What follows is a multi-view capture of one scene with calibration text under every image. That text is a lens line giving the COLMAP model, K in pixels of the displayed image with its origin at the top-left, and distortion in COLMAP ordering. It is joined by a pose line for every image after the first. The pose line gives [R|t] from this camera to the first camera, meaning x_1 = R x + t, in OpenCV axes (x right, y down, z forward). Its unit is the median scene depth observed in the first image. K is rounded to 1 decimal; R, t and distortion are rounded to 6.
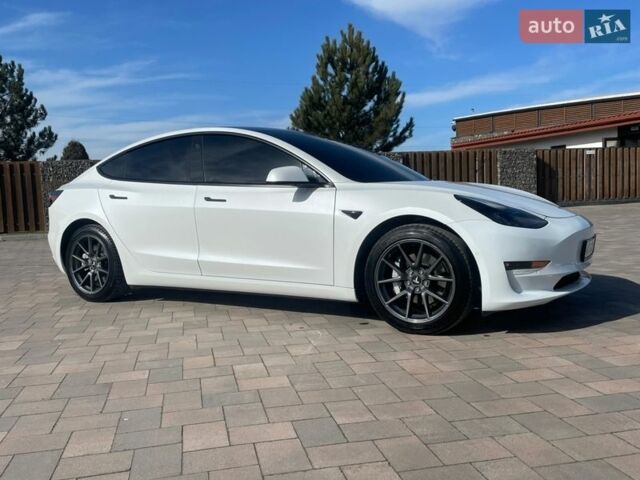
lens RADIAL K [[594.8, 0, 311.9], [0, 594.8, 239.0], [0, 0, 1]] dist [0.095817, -0.123234]
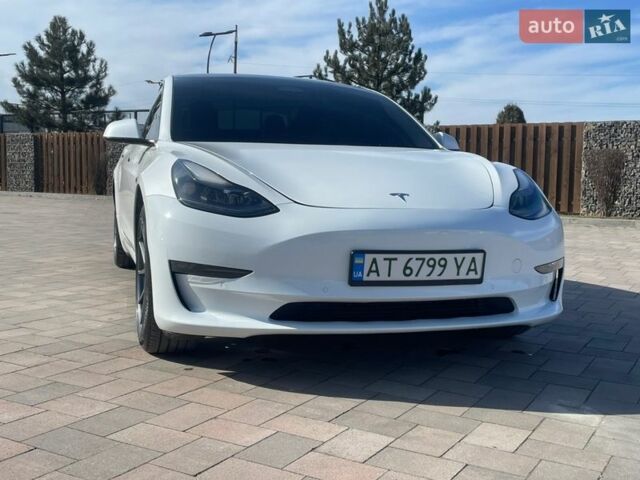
lens RADIAL K [[755.6, 0, 307.6], [0, 755.6, 236.9], [0, 0, 1]] dist [0.080307, -0.051825]
pose [[0.735363, 0.107765, -0.669050, 0.189350], [-0.102341, 0.993612, 0.047558, -0.008354], [0.669902, 0.033499, 0.741694, 0.090143]]
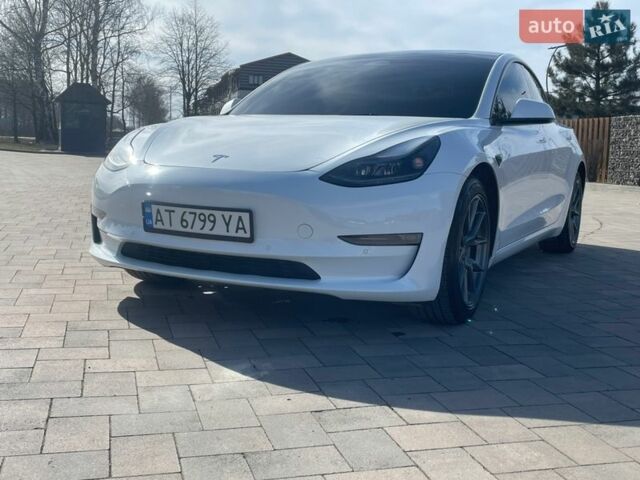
lens RADIAL K [[756.3, 0, 320.0], [0, 756.3, 240.0], [0, 0, 1]] dist [0.072798, -0.046924]
pose [[0.071765, 0.160307, -0.984455, 0.273984], [-0.119659, 0.981255, 0.151063, -0.022077], [0.990218, 0.106958, 0.089602, 0.234791]]
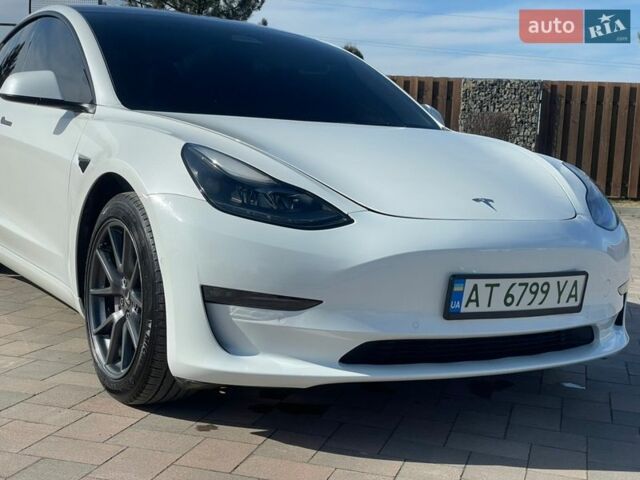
lens RADIAL K [[964.9, 0, 320.0], [0, 964.9, 240.0], [0, 0, 1]] dist [0.122570, -0.064865]
pose [[0.882083, 0.139885, -0.449846, 0.144225], [-0.128672, 0.990128, 0.055586, -0.010606], [0.453181, 0.008851, 0.891375, 0.063267]]
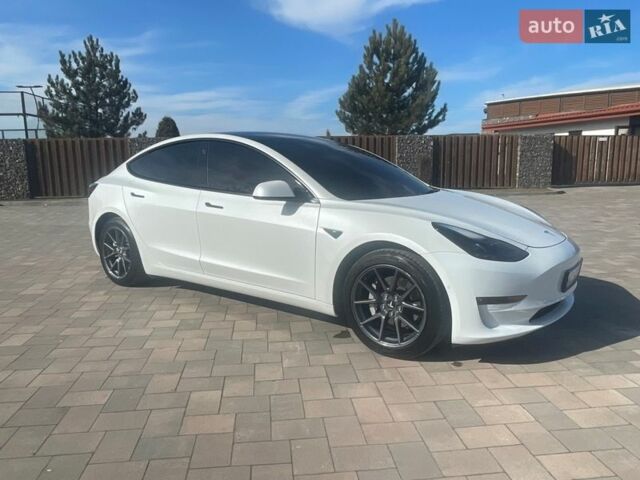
lens RADIAL K [[485.2, 0, 321.2], [0, 485.2, 243.1], [0, 0, 1]] dist [0.000589, -0.009898]
pose [[0.995354, 0.042536, -0.086380, 0.025512], [-0.034082, 0.994692, 0.097088, -0.022210], [0.090052, -0.093693, 0.991520, 0.039332]]
